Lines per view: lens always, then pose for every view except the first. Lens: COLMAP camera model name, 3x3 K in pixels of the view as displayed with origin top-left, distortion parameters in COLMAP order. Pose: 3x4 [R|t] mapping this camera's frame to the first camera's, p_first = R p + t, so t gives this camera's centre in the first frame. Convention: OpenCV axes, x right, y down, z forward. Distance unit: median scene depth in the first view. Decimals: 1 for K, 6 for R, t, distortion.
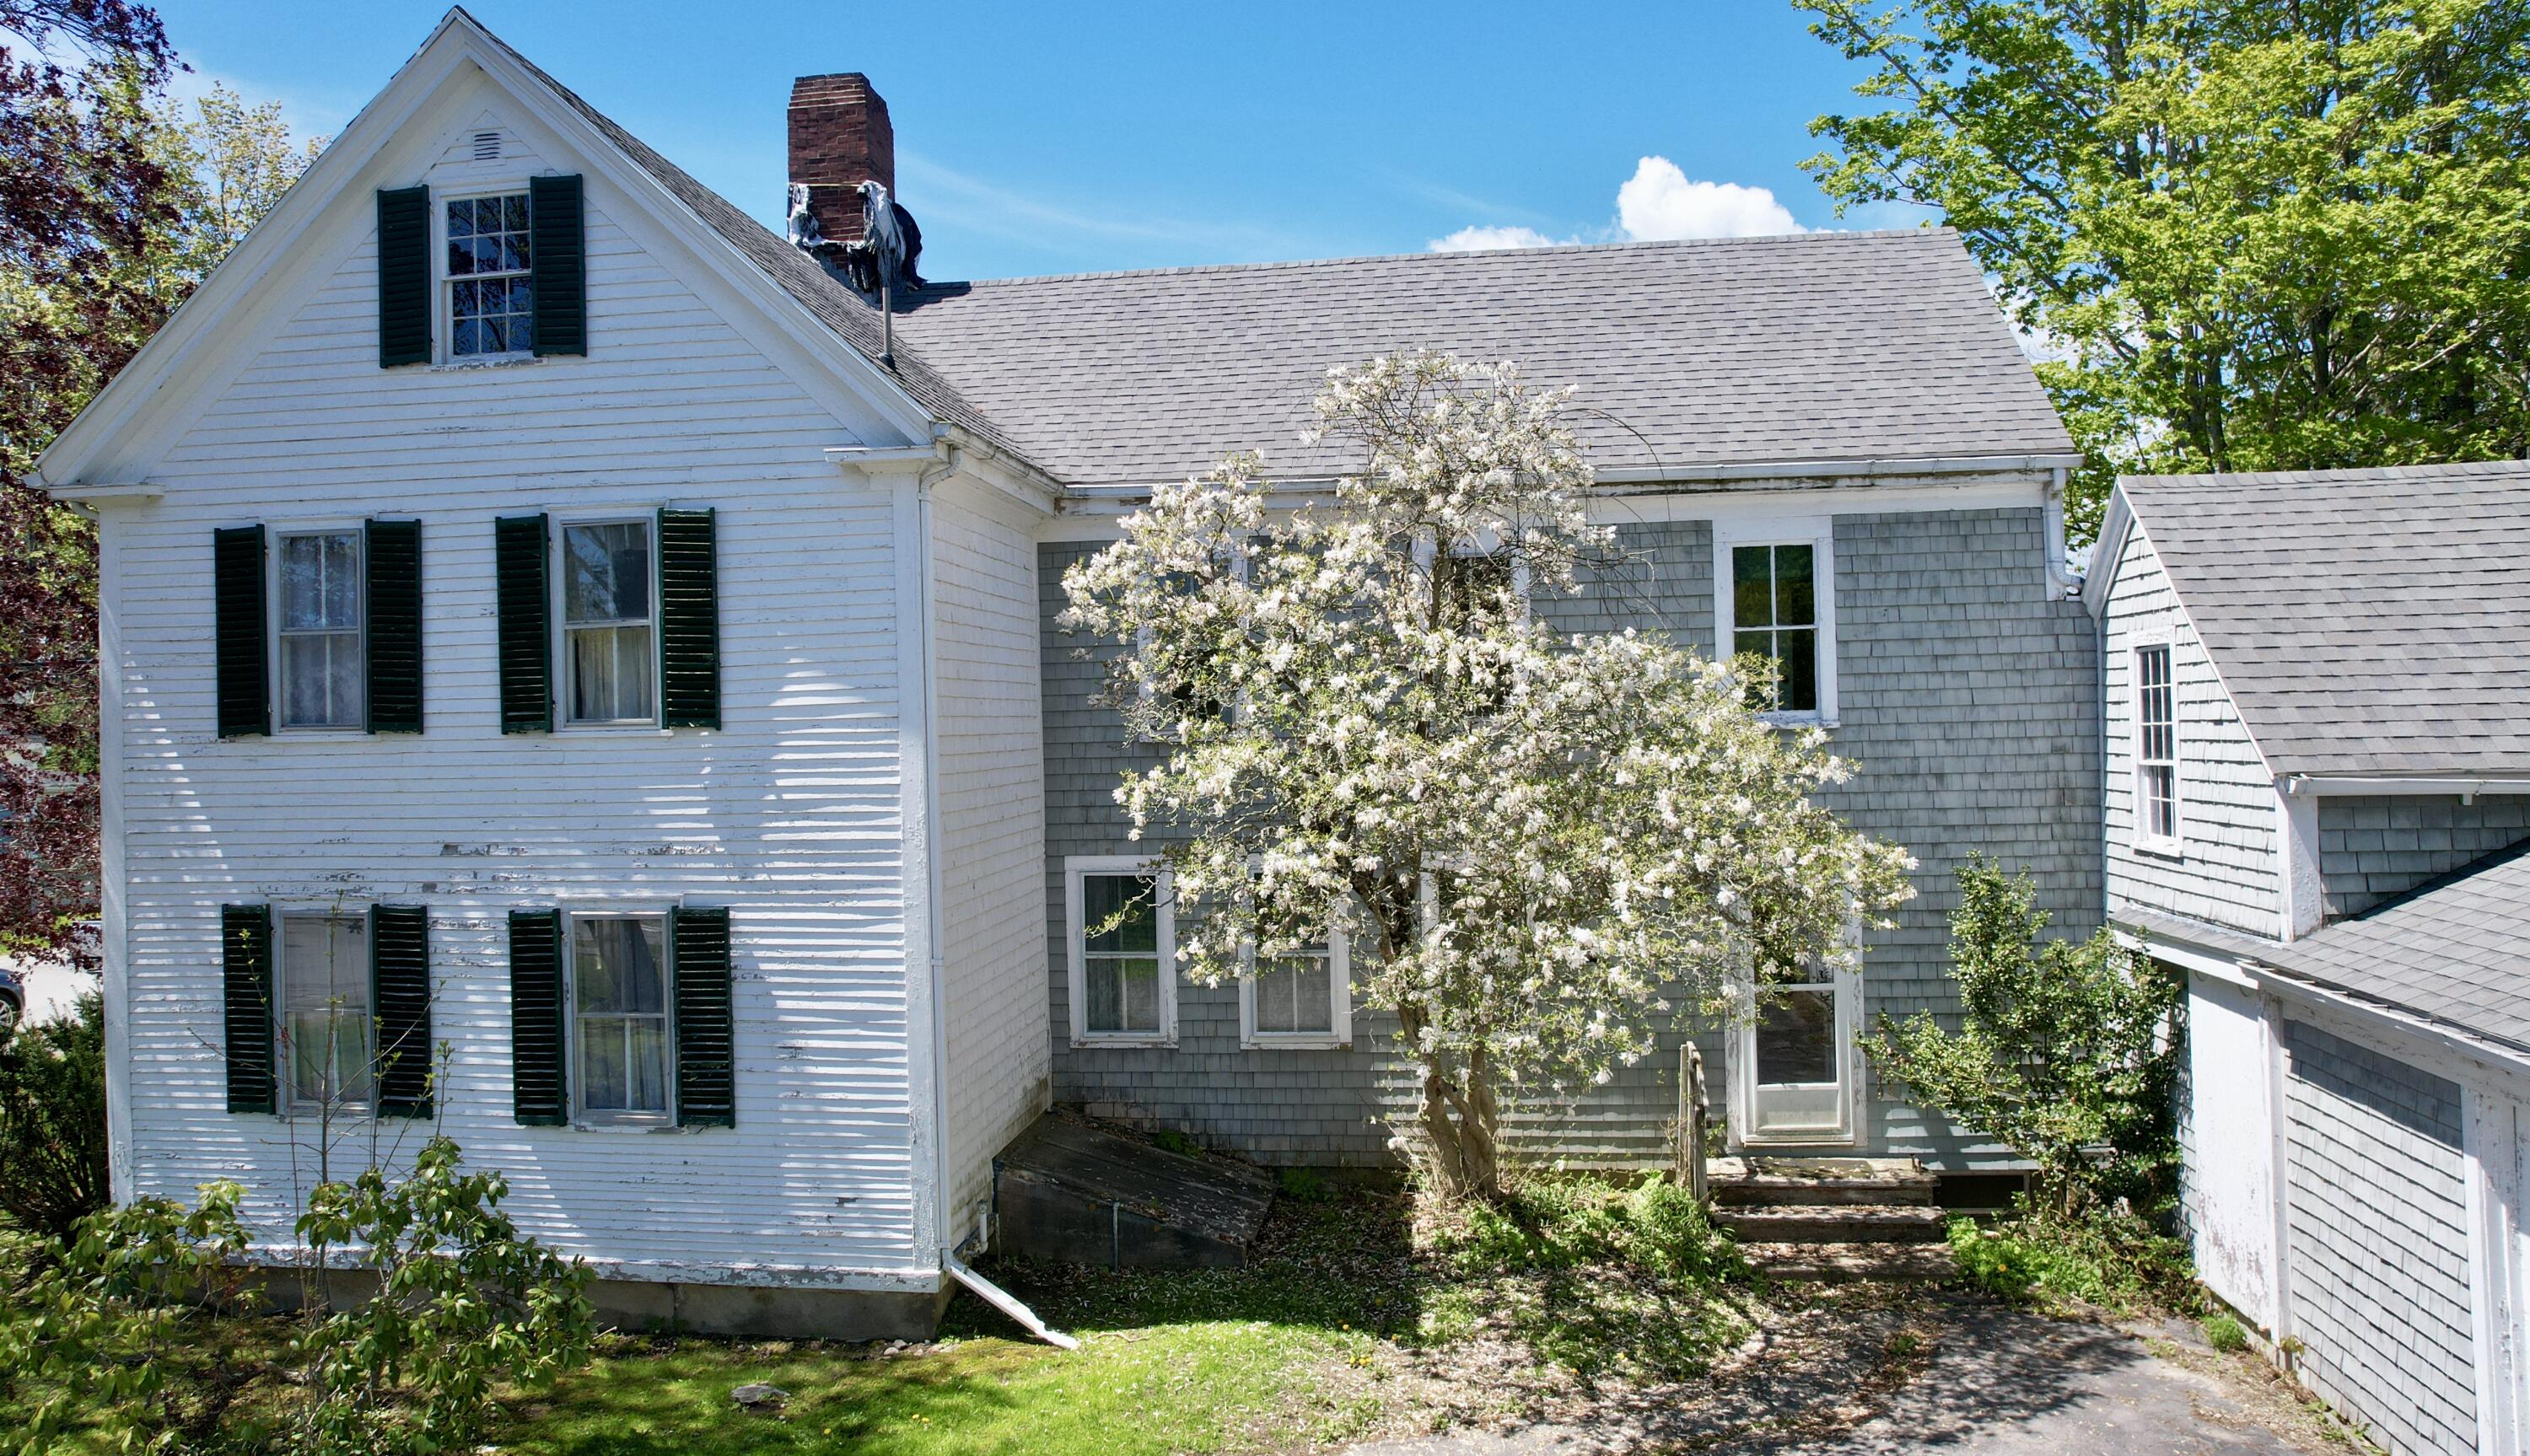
lens RADIAL K [[1763.5, 0, 1192.8], [0, 1763.5, 724.1], [0, 0, 1]] dist [-0.075919, 0.065358]
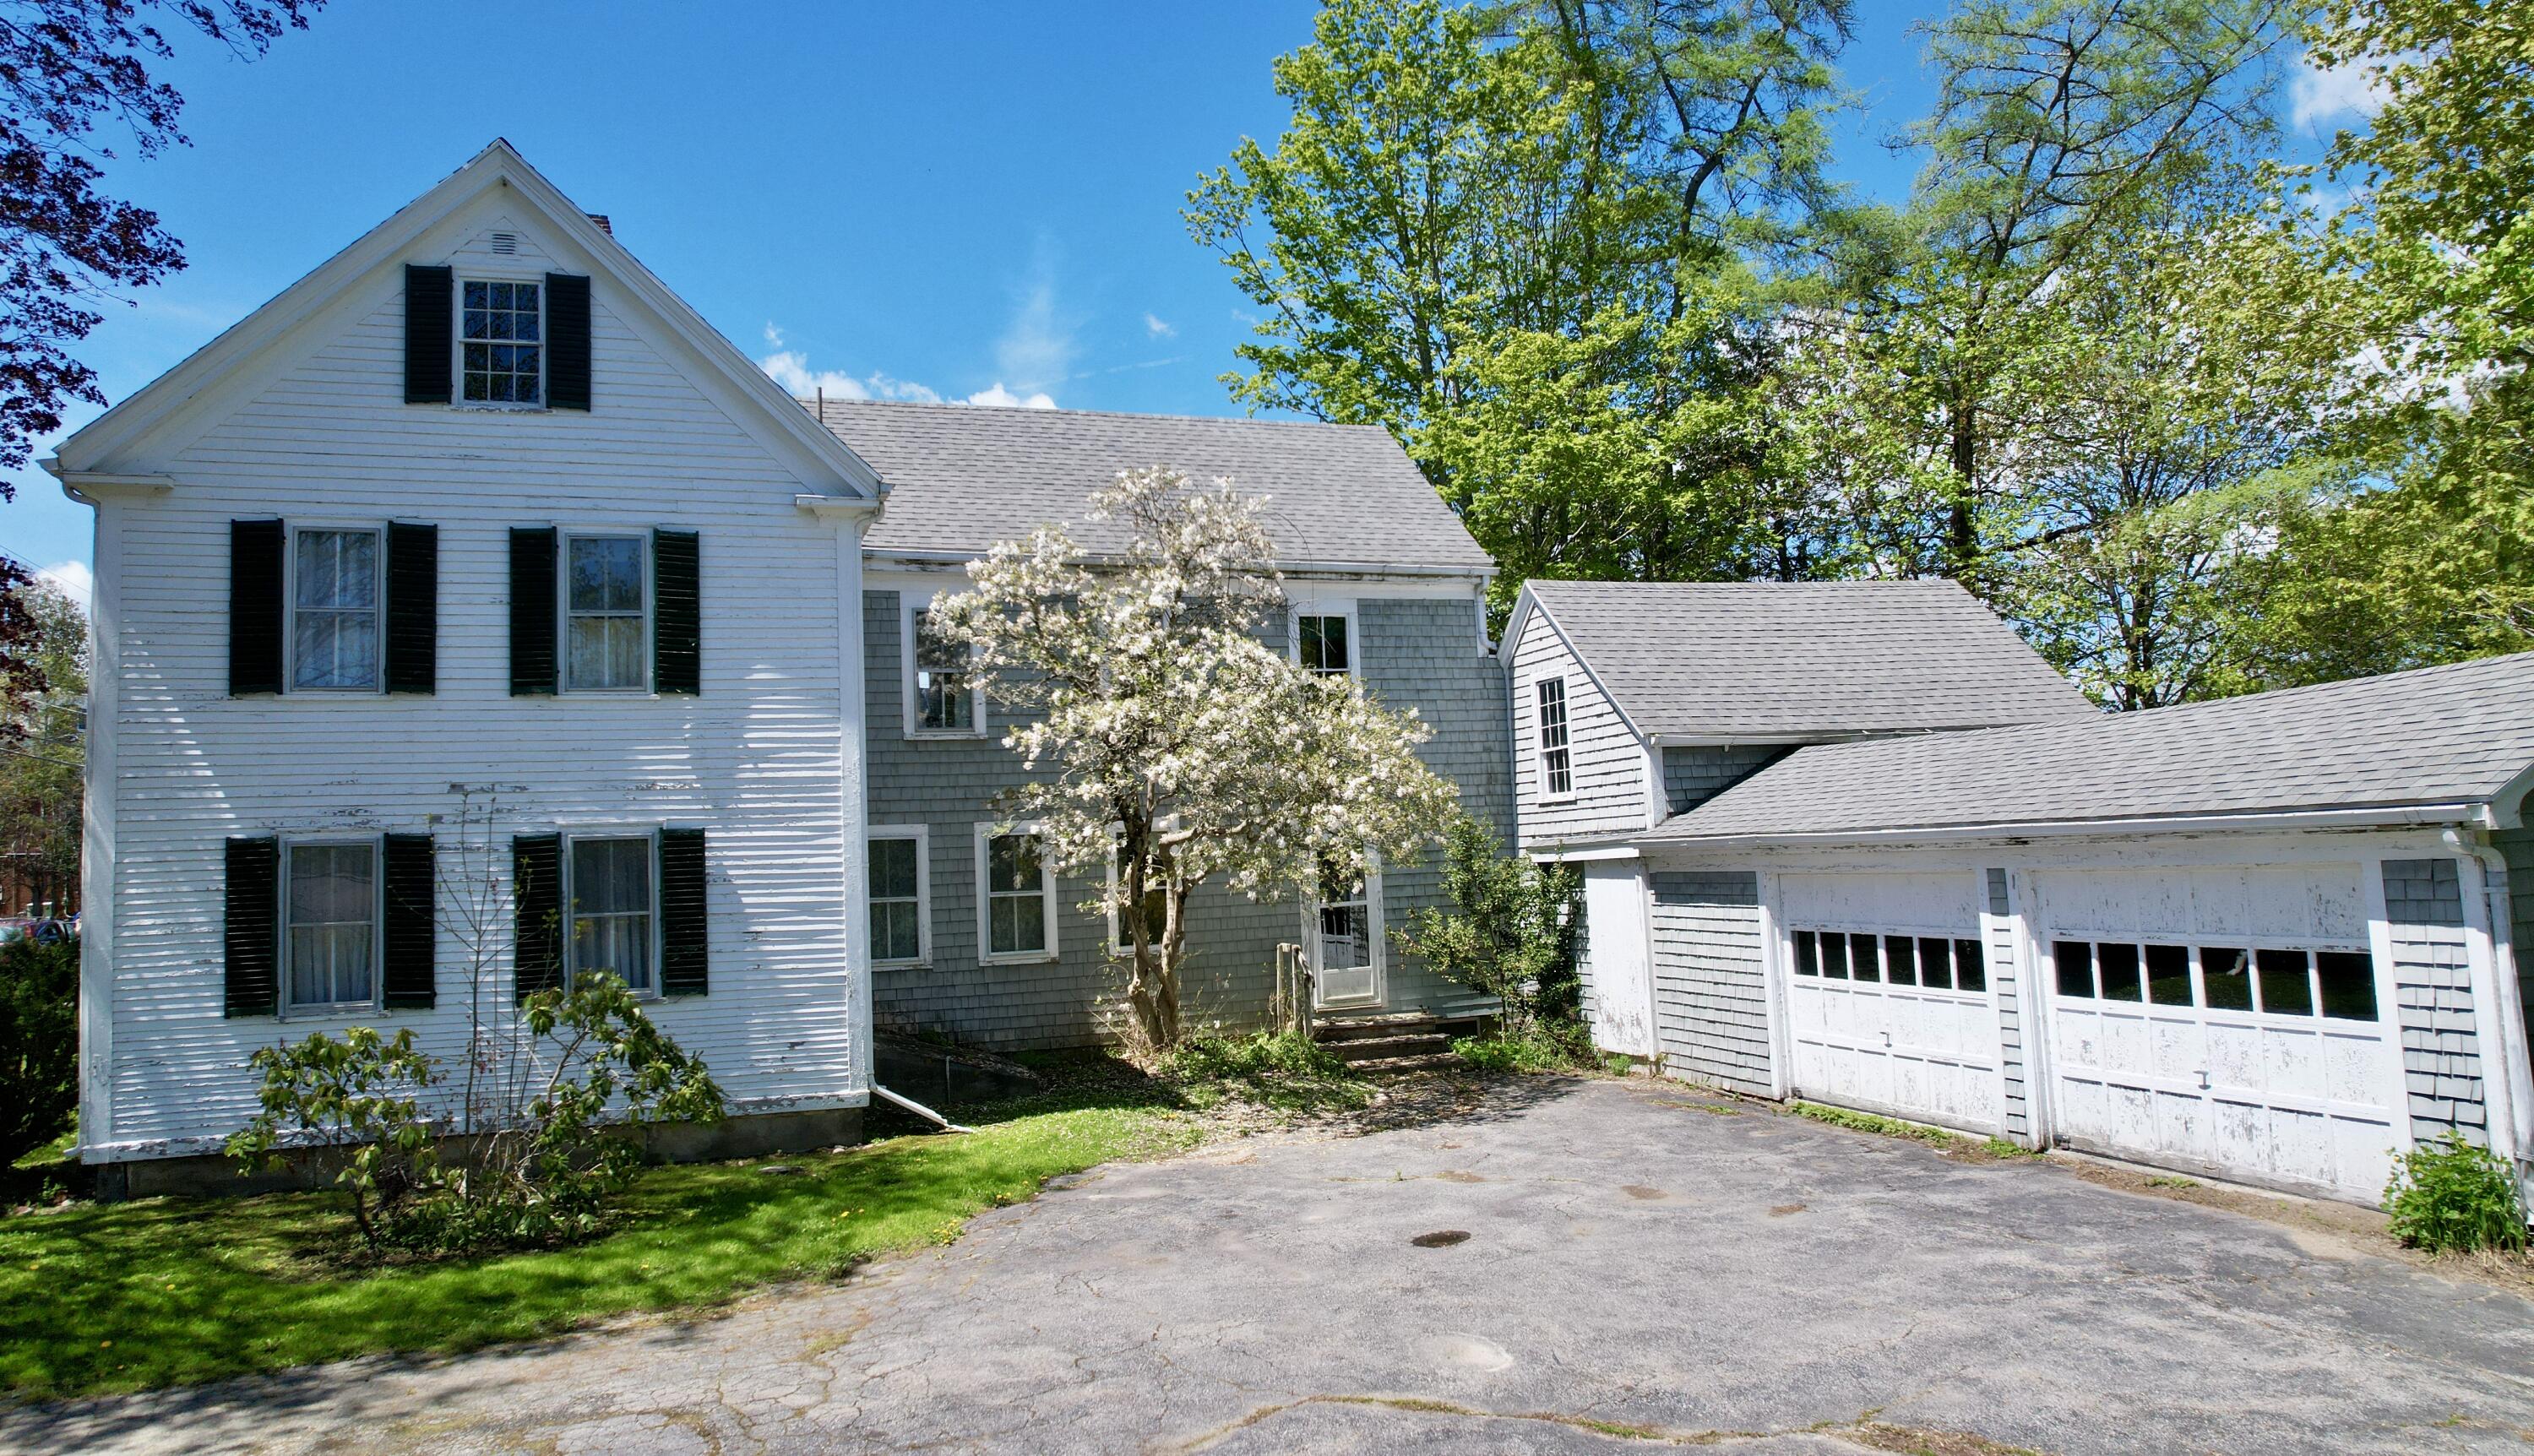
lens RADIAL K [[1766.4, 0, 1194.6], [0, 1766.4, 724.1], [0, 0, 1]] dist [-0.075919, 0.065358]
pose [[0.888884, 0.028621, 0.457238, -0.533082], [0.018322, 0.995027, -0.097903, 0.159327], [-0.457766, 0.095402, 0.883939, -0.348499]]
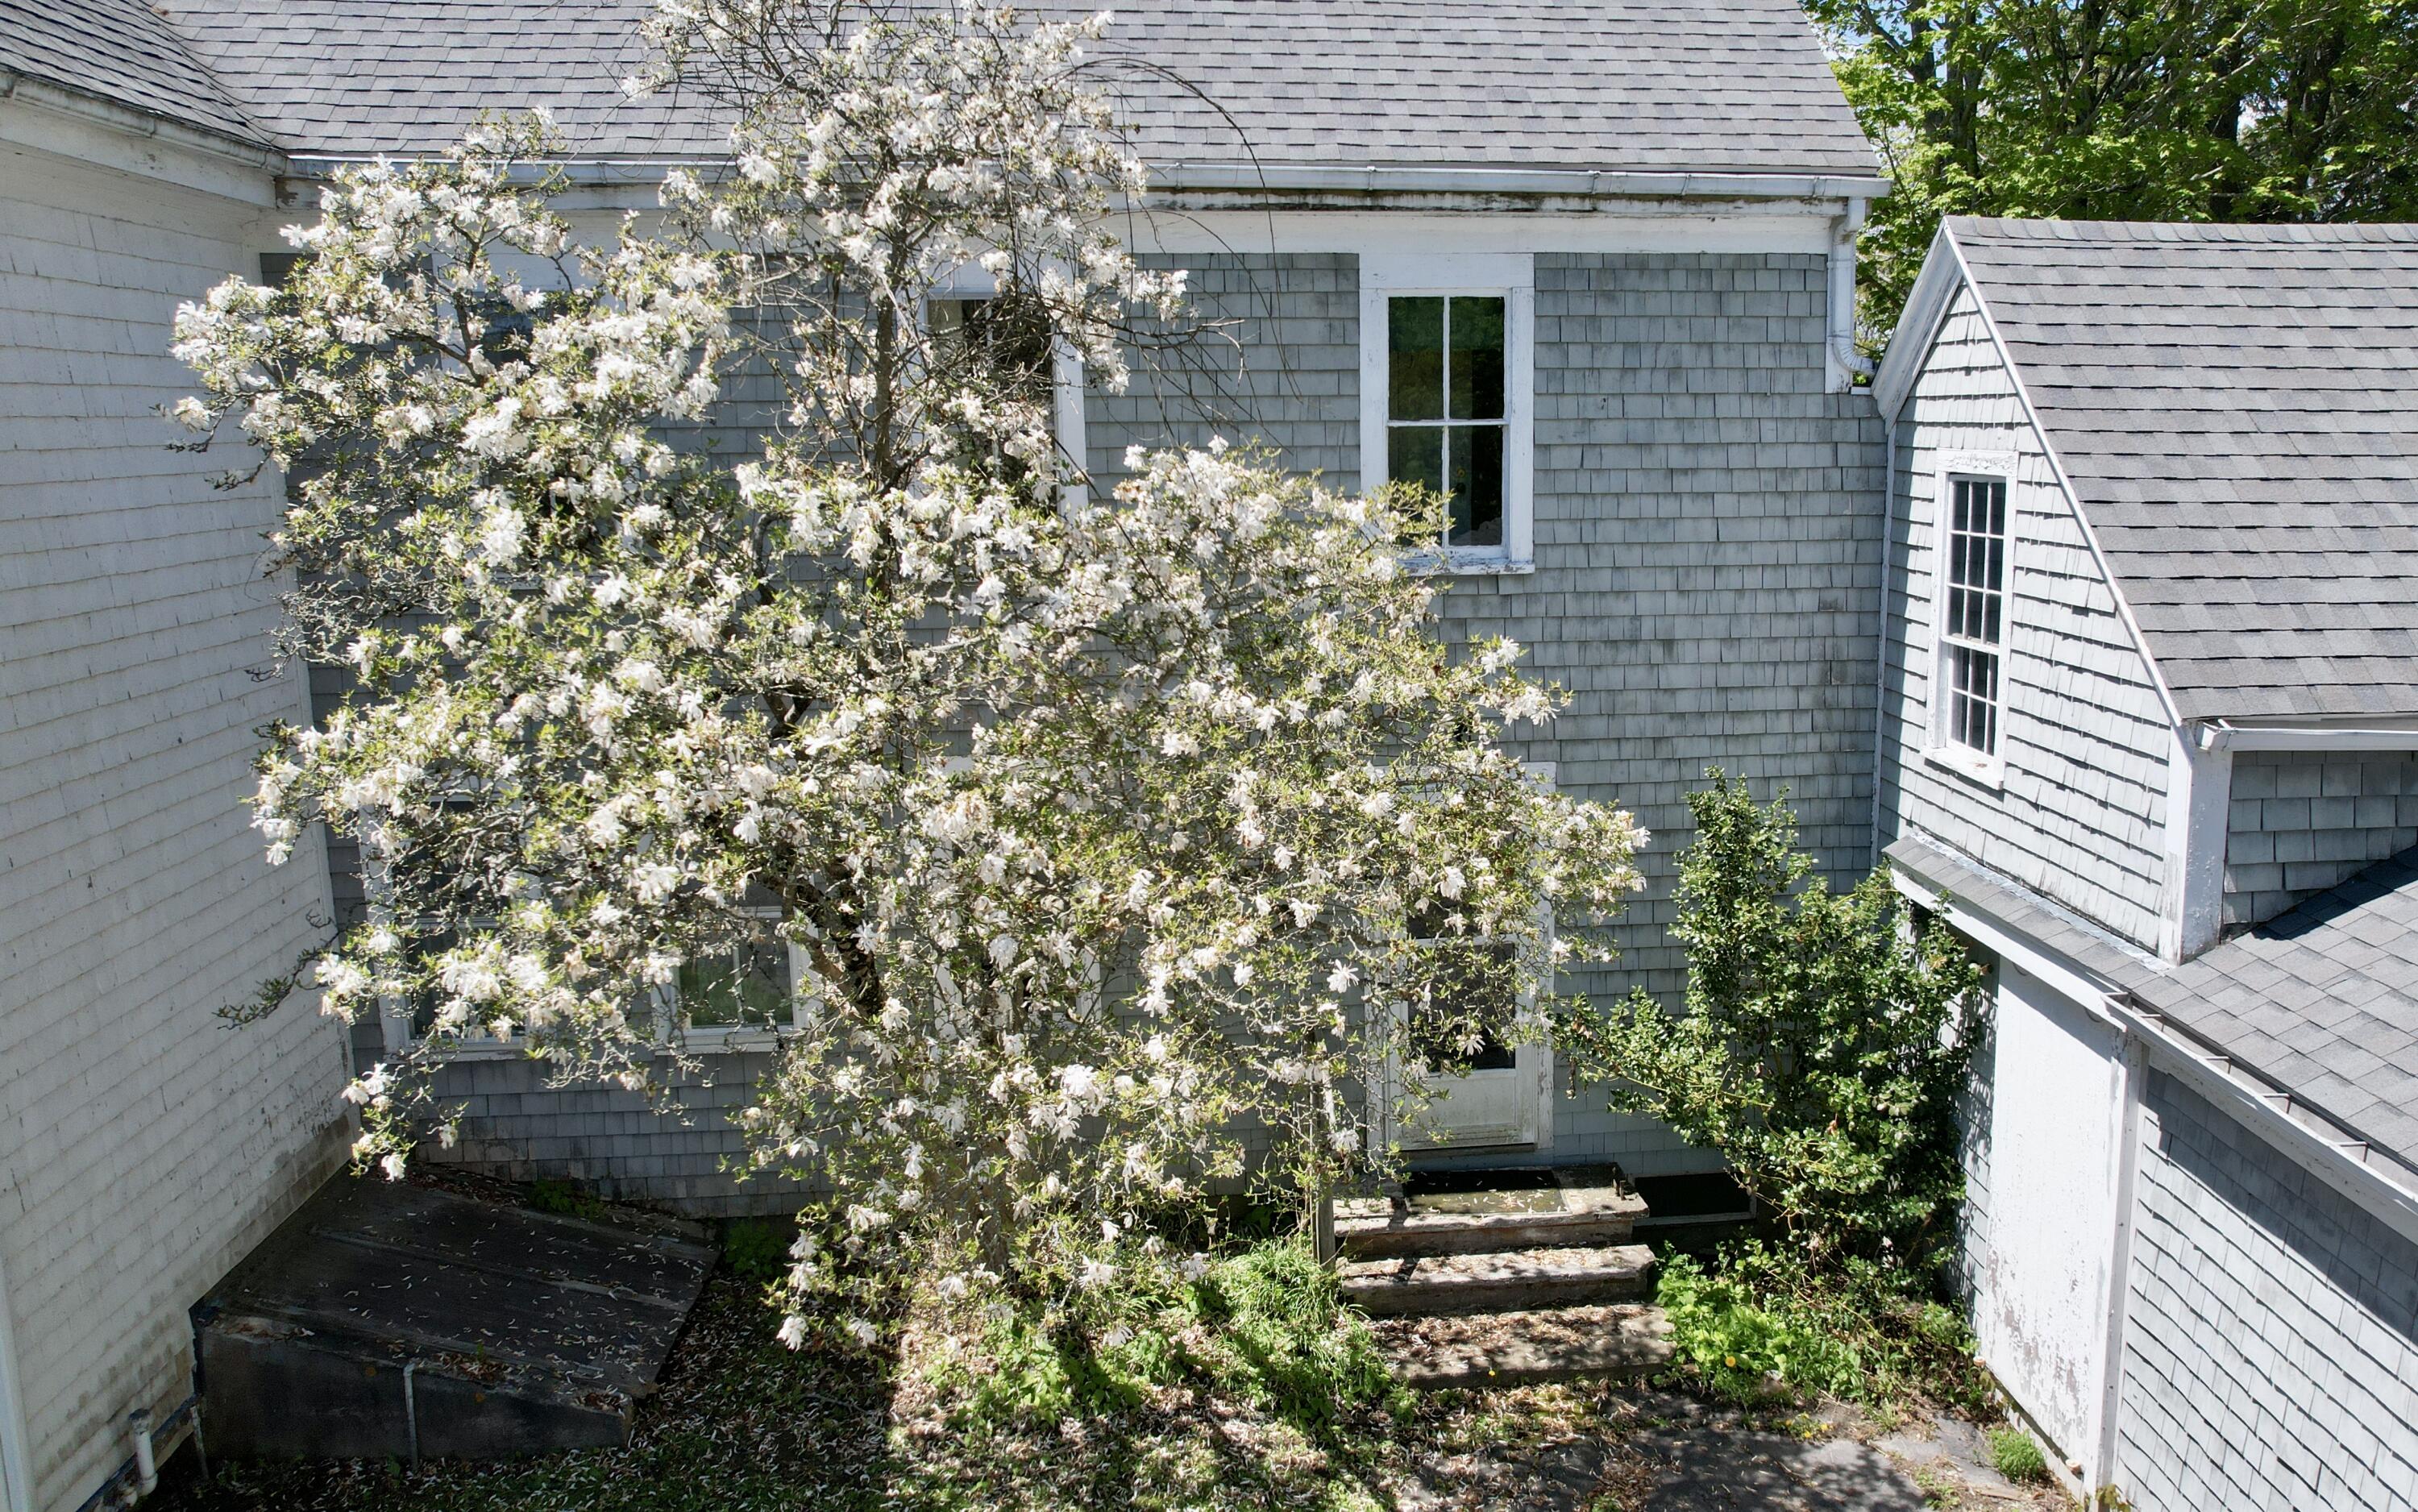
lens RADIAL K [[1819.8, 0, 1336.9], [0, 1819.8, 748.2], [0, 0, 1]] dist [-0.035863, -0.045412]
pose [[0.966930, -0.031022, 0.253147, 0.126191], [-0.015129, 0.983850, 0.178356, -0.062881], [-0.254592, -0.176287, 0.950845, 0.368284]]
